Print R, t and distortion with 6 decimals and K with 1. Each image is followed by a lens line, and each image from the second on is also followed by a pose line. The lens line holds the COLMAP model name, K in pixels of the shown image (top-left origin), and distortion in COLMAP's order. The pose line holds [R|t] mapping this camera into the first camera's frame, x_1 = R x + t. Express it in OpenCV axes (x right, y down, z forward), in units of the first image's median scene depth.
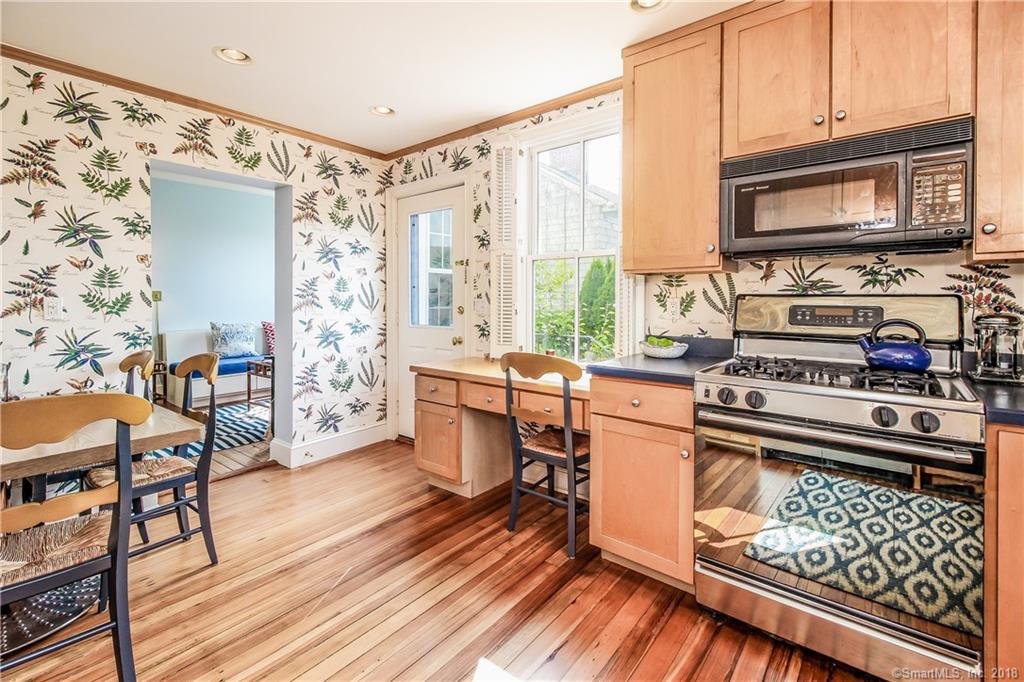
lens RADIAL K [[465.8, 0, 517.7], [0, 465.8, 307.3], [0, 0, 1]] dist [-0.003023, -0.001790]
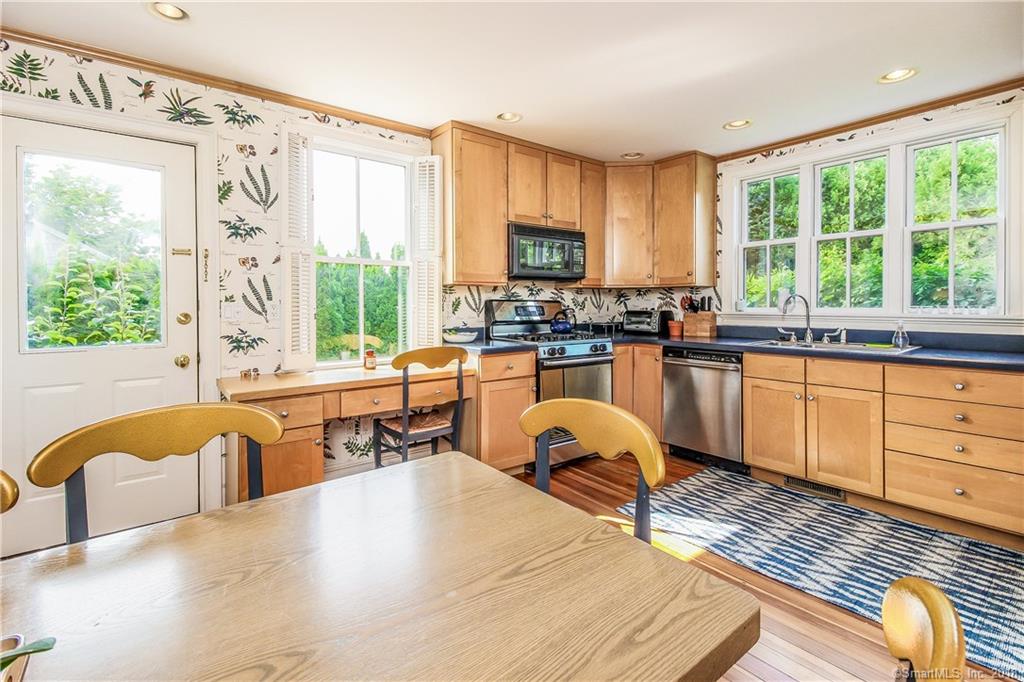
lens RADIAL K [[465.8, 0, 525.4], [0, 465.8, 307.4], [0, 0, 1]] dist [-0.003023, -0.001790]
pose [[0.209800, -0.008657, 0.977706, -1.020908], [0.019878, 0.999792, 0.004587, -0.004902], [-0.977542, 0.018472, 0.209928, 0.482732]]
